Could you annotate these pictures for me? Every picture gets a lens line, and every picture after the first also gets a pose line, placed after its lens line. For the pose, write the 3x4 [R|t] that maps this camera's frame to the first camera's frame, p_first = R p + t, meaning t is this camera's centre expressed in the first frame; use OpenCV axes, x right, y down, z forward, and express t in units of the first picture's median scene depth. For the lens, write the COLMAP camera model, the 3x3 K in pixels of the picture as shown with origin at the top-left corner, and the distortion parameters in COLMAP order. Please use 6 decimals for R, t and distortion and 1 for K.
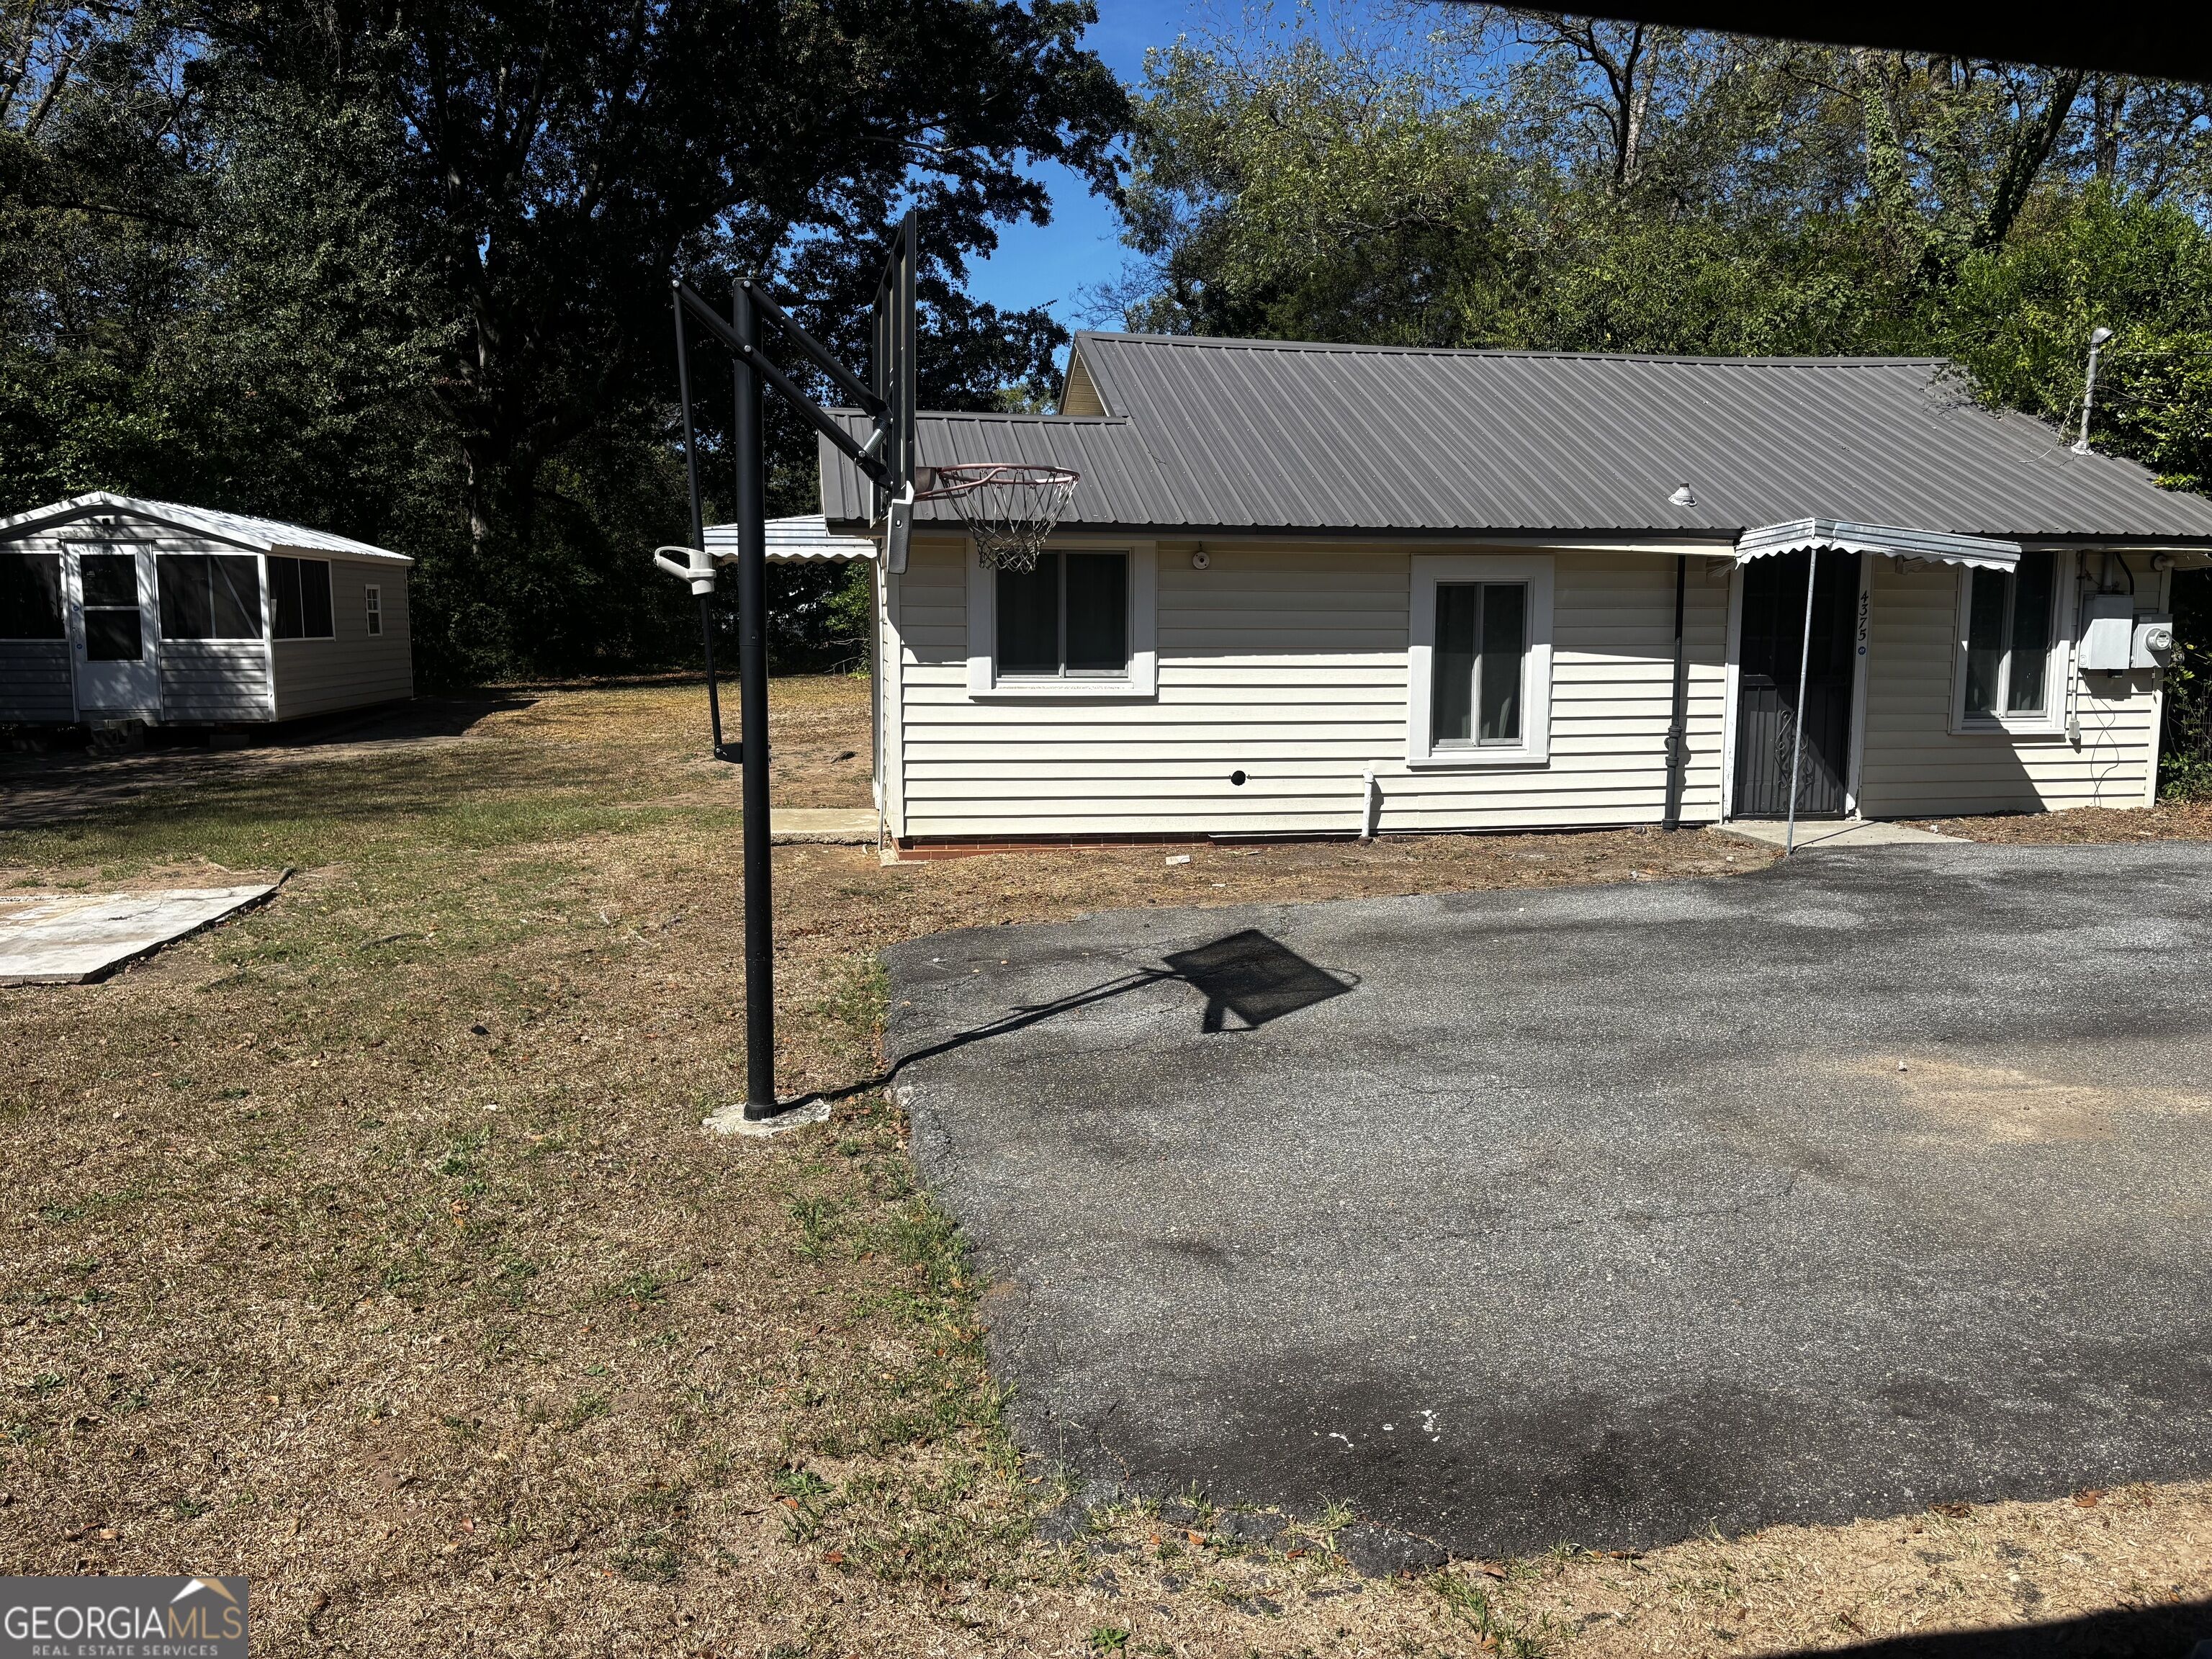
lens RADIAL K [[1653.2, 0, 1106.0], [0, 1653.2, 829.5], [0, 0, 1]] dist [0.032477, -0.005915]
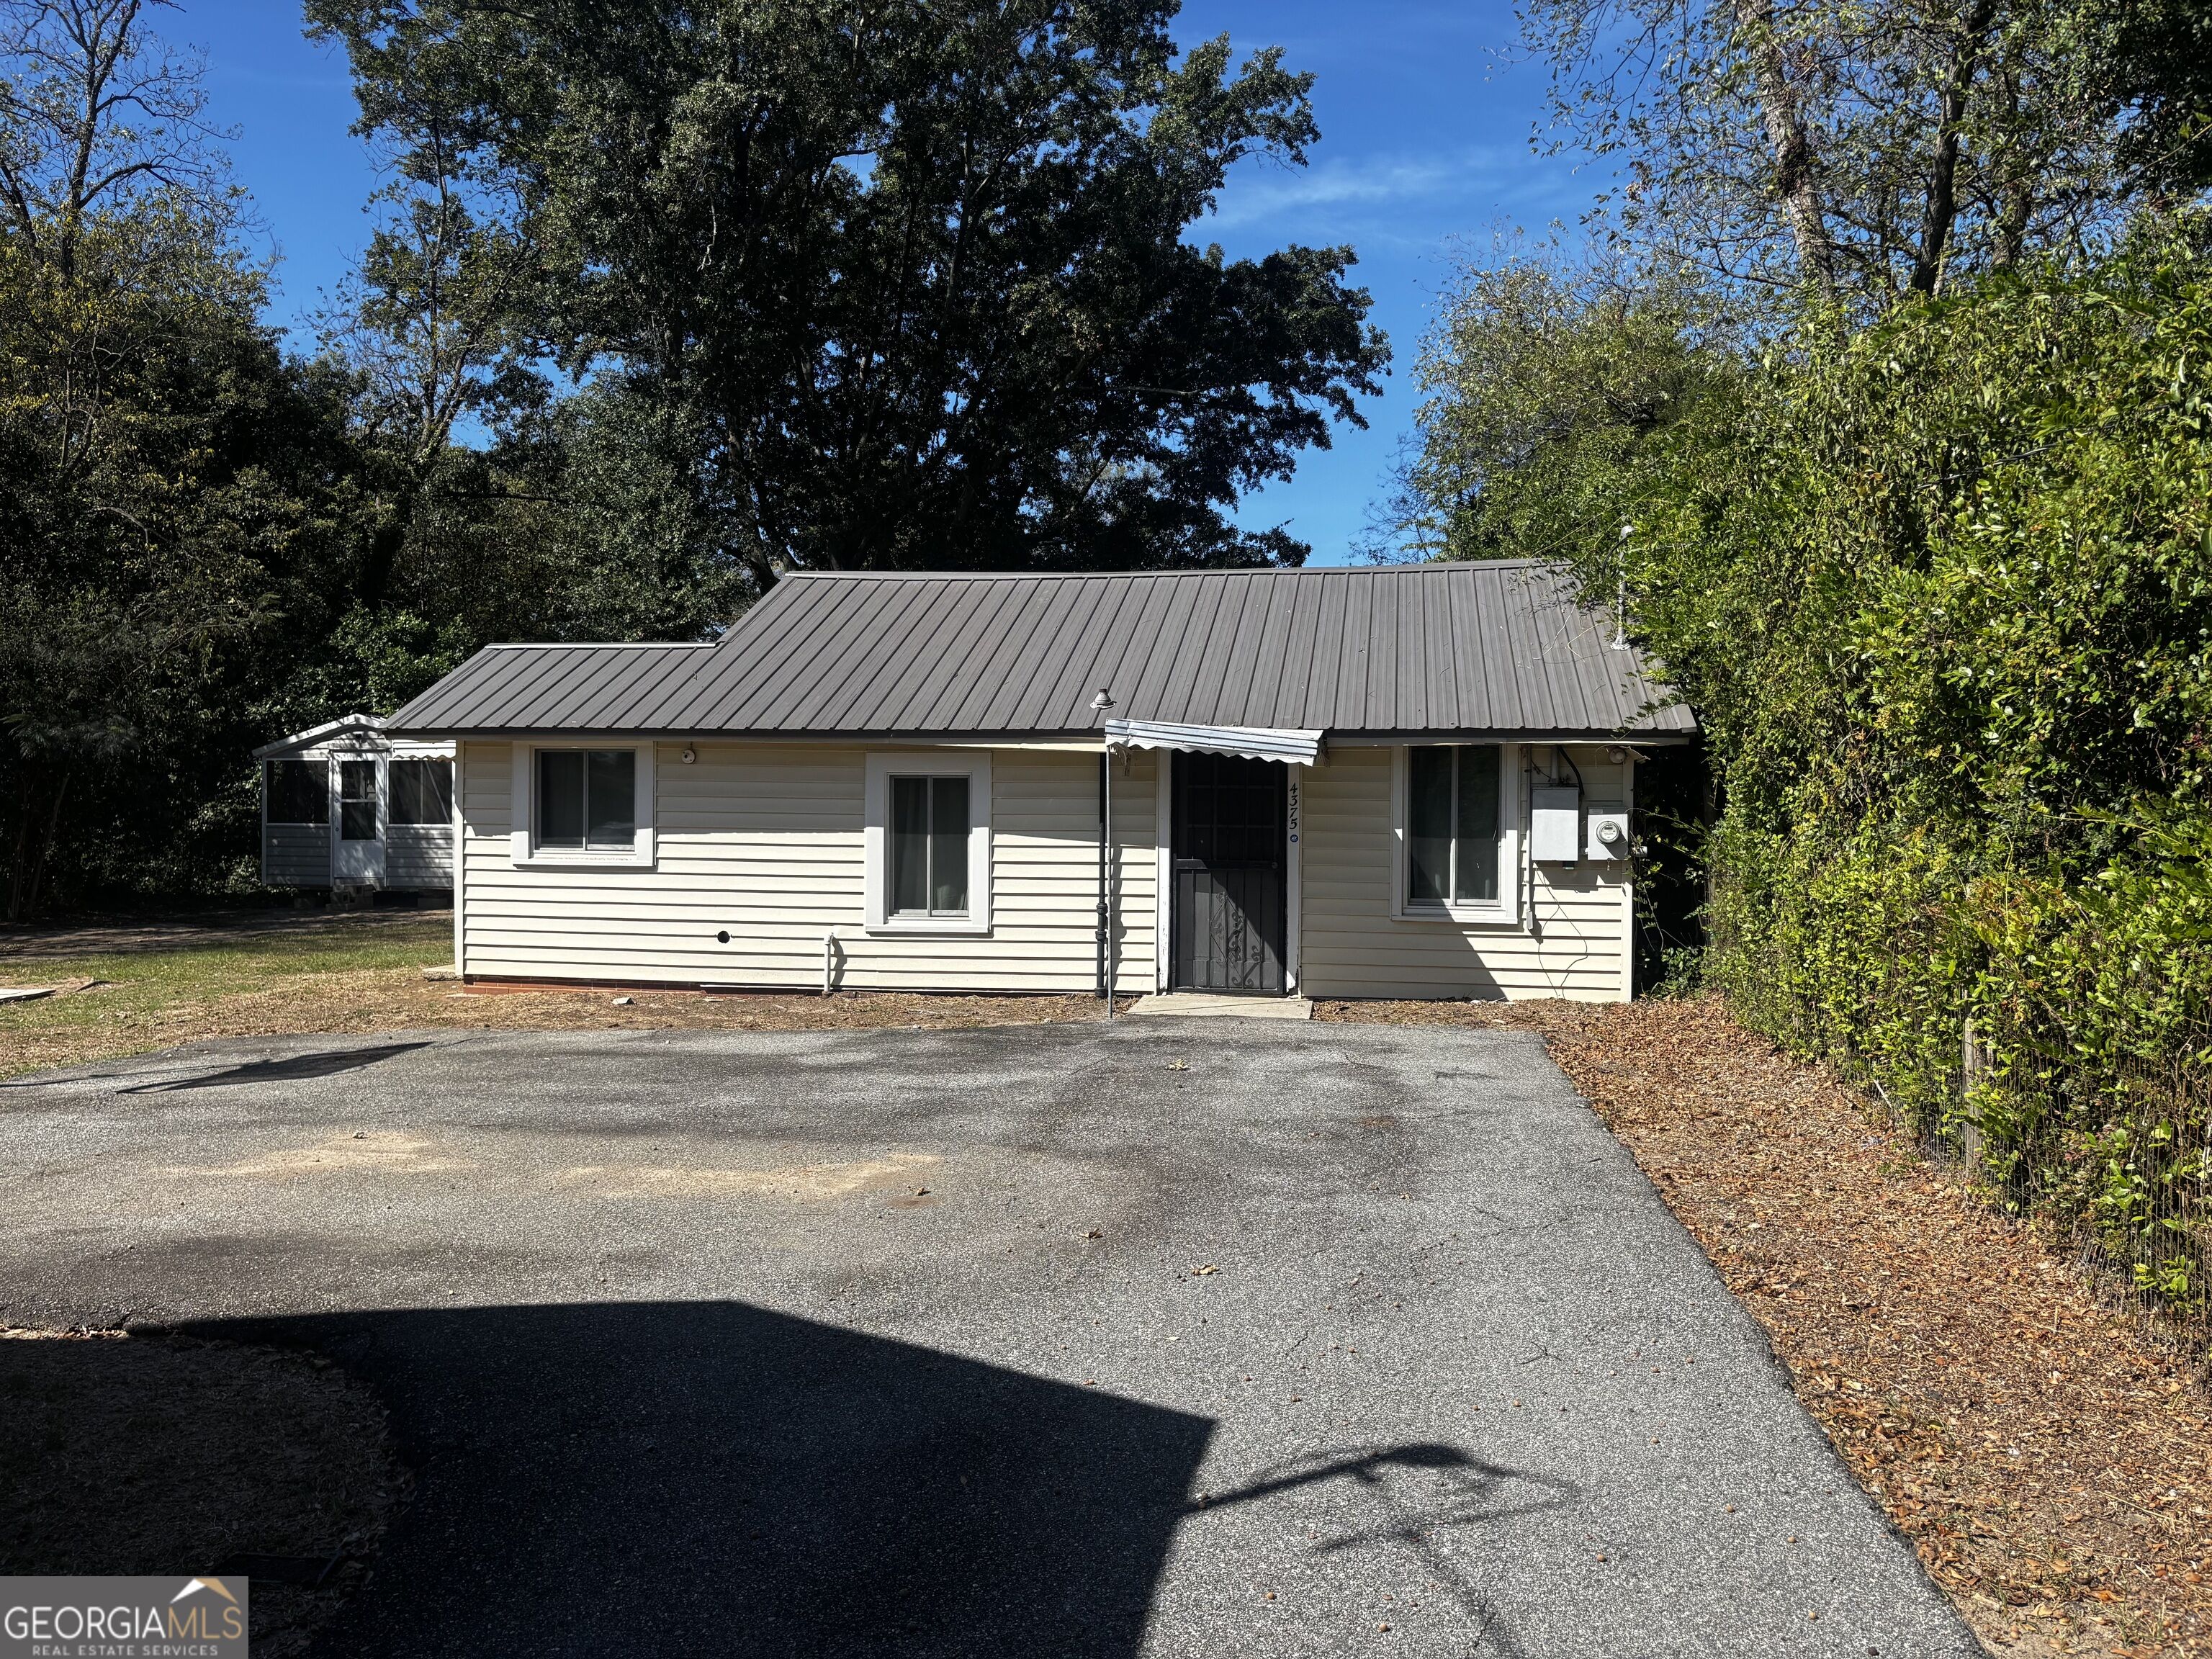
lens RADIAL K [[1688.3, 0, 1197.5], [0, 1688.3, 827.3], [0, 0, 1]] dist [0.155162, -0.422562]
pose [[0.937084, 0.008014, -0.349012, 0.787413], [-0.050713, 0.992257, -0.113379, 0.011803], [0.345401, 0.123945, 0.930234, -0.031866]]
